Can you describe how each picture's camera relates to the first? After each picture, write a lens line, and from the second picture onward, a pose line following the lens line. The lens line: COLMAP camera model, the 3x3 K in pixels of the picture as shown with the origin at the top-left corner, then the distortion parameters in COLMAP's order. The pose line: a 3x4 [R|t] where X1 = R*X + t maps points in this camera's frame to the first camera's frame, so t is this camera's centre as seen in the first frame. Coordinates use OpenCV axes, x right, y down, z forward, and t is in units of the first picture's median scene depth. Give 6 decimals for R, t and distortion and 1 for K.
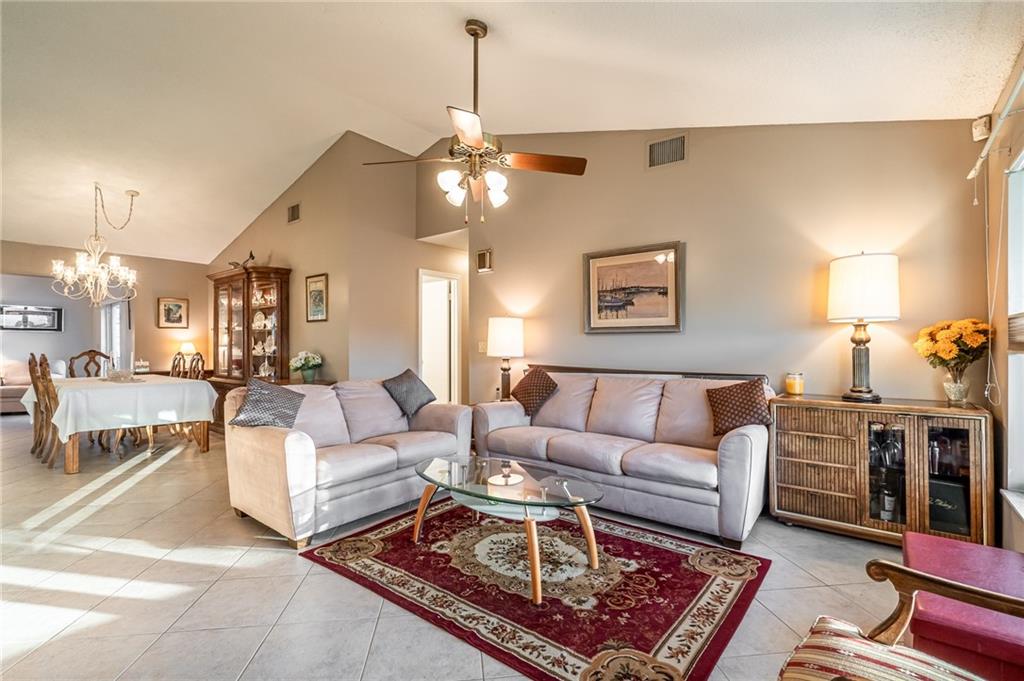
lens RADIAL K [[462.7, 0, 513.1], [0, 462.7, 344.2], [0, 0, 1]] dist [-0.002446, 0.000652]
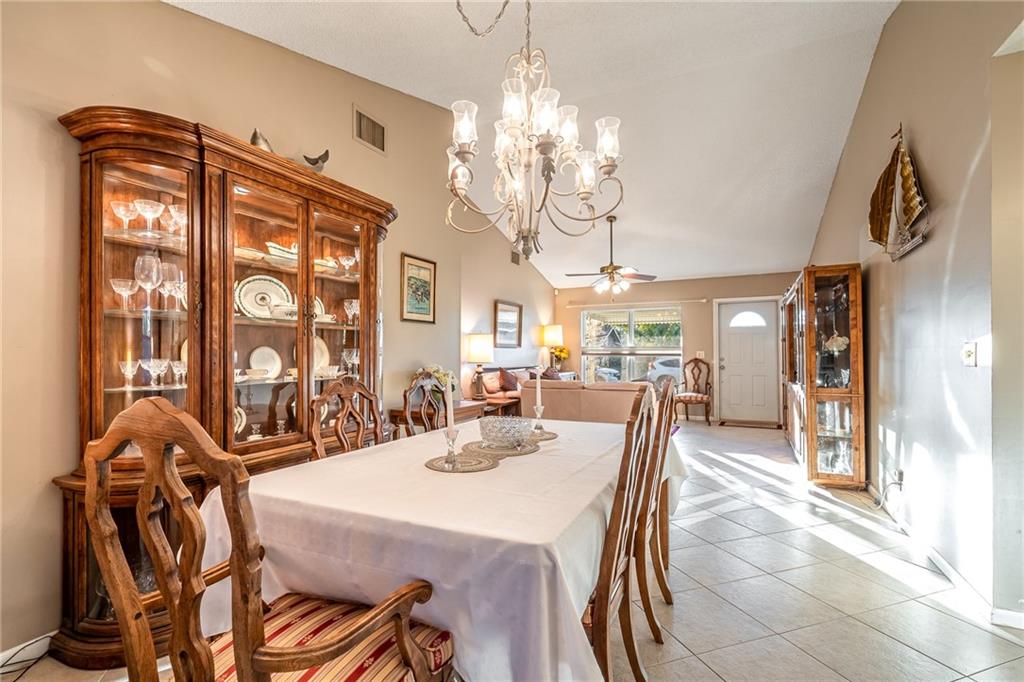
lens RADIAL K [[486.0, 0, 512.3], [0, 486.0, 345.1], [0, 0, 1]] dist [0.000145, 0.000143]
pose [[-0.227486, 0.017376, 0.973626, -1.534850], [0.002960, 0.999849, -0.017153, -0.001584], [-0.973777, -0.001020, -0.227503, 1.333123]]
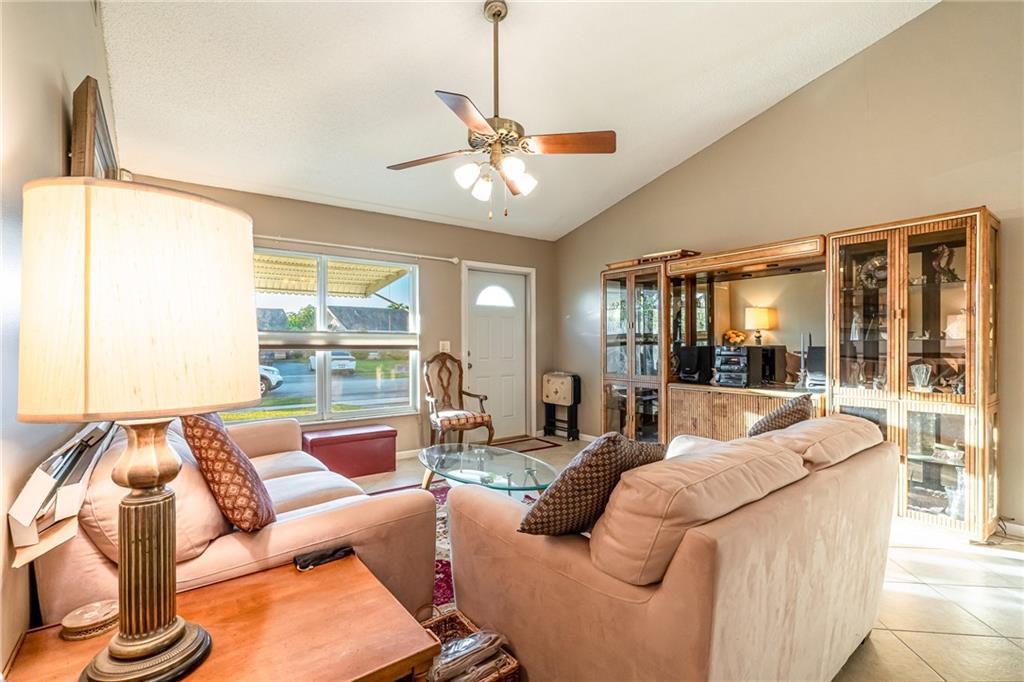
lens RADIAL K [[462.7, 0, 513.1], [0, 462.7, 344.7], [0, 0, 1]] dist [-0.002446, 0.000652]
pose [[-0.974869, -0.002024, 0.222770, -0.241875], [-0.000200, 0.999966, 0.008210, -0.008968], [-0.222779, 0.007959, -0.974836, 1.242338]]
